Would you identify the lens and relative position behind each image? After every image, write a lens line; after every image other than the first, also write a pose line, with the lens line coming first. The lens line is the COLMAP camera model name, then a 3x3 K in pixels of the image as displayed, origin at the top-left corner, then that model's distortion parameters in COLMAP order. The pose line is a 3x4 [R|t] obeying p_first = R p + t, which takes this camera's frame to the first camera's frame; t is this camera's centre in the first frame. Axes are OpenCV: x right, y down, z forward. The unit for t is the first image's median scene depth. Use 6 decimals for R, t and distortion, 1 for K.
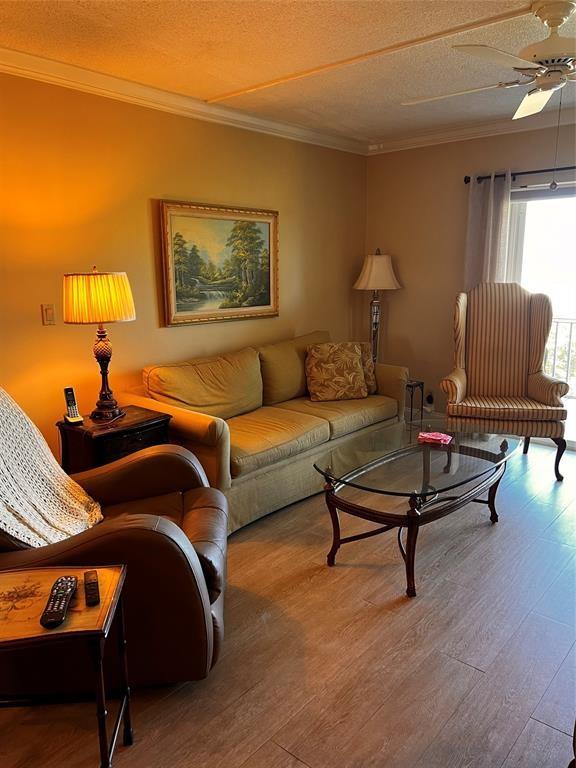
lens RADIAL K [[572.7, 0, 288.9], [0, 572.7, 383.3], [0, 0, 1]] dist [0.024064, -0.048704]
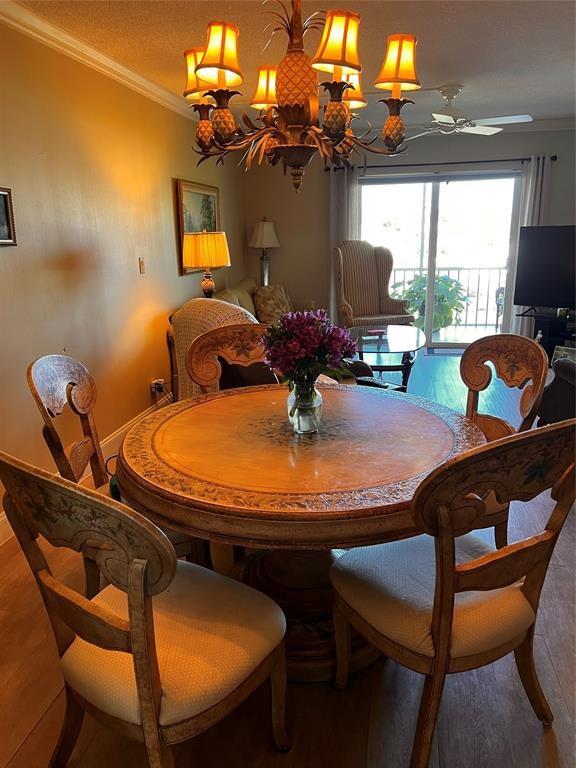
lens RADIAL K [[572.7, 0, 287.8], [0, 572.7, 384.5], [0, 0, 1]] dist [0.024064, -0.048704]
pose [[0.858820, -0.139711, 0.492858, -0.609689], [0.113140, 0.990064, 0.083506, 0.057018], [-0.499628, -0.015955, 0.866093, -0.233945]]
